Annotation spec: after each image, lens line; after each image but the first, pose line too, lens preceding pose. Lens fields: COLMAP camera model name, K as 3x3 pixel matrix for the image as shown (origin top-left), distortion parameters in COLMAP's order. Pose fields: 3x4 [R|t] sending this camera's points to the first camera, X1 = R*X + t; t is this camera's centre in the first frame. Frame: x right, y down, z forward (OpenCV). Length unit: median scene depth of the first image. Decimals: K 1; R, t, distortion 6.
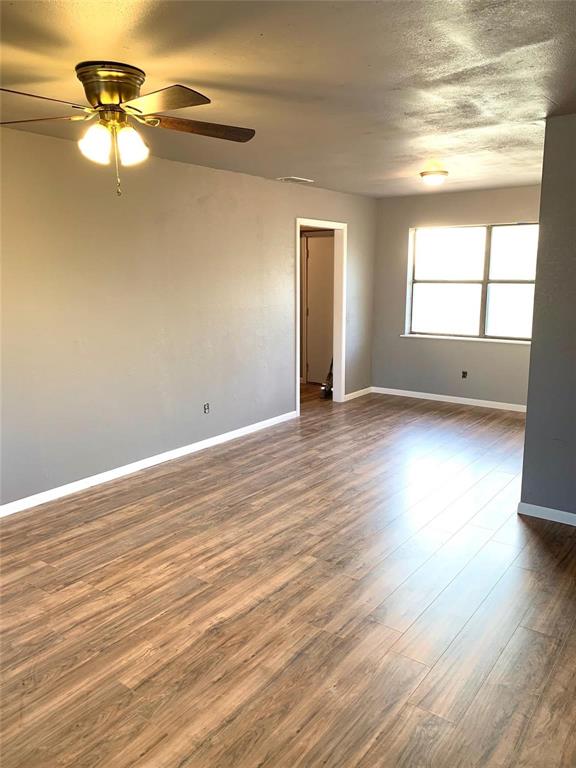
lens RADIAL K [[593.1, 0, 288.0], [0, 593.1, 384.0], [0, 0, 1]] dist [0.010377, -0.005713]
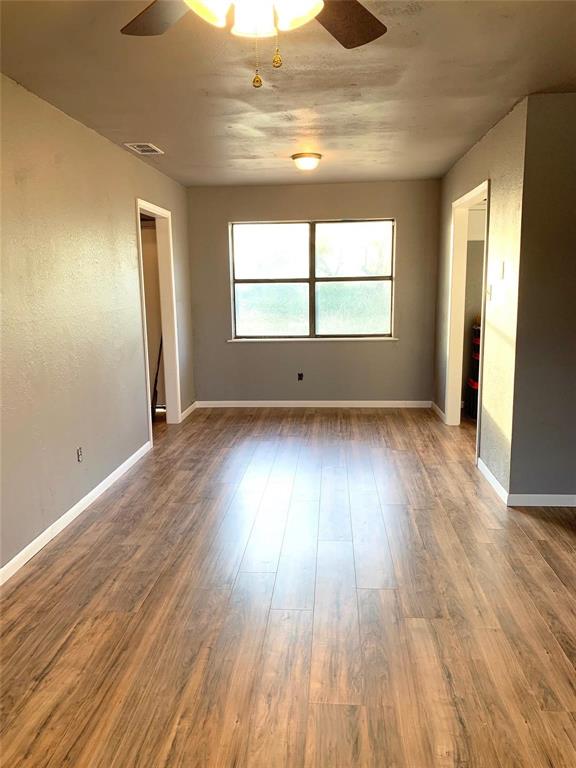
lens RADIAL K [[593.1, 0, 288.0], [0, 593.1, 384.0], [0, 0, 1]] dist [0.010377, -0.005713]
pose [[0.841995, -0.102000, 0.529755, -0.280260], [0.113347, 0.993493, 0.011135, -0.021644], [-0.527444, 0.050670, 0.848078, 0.248512]]
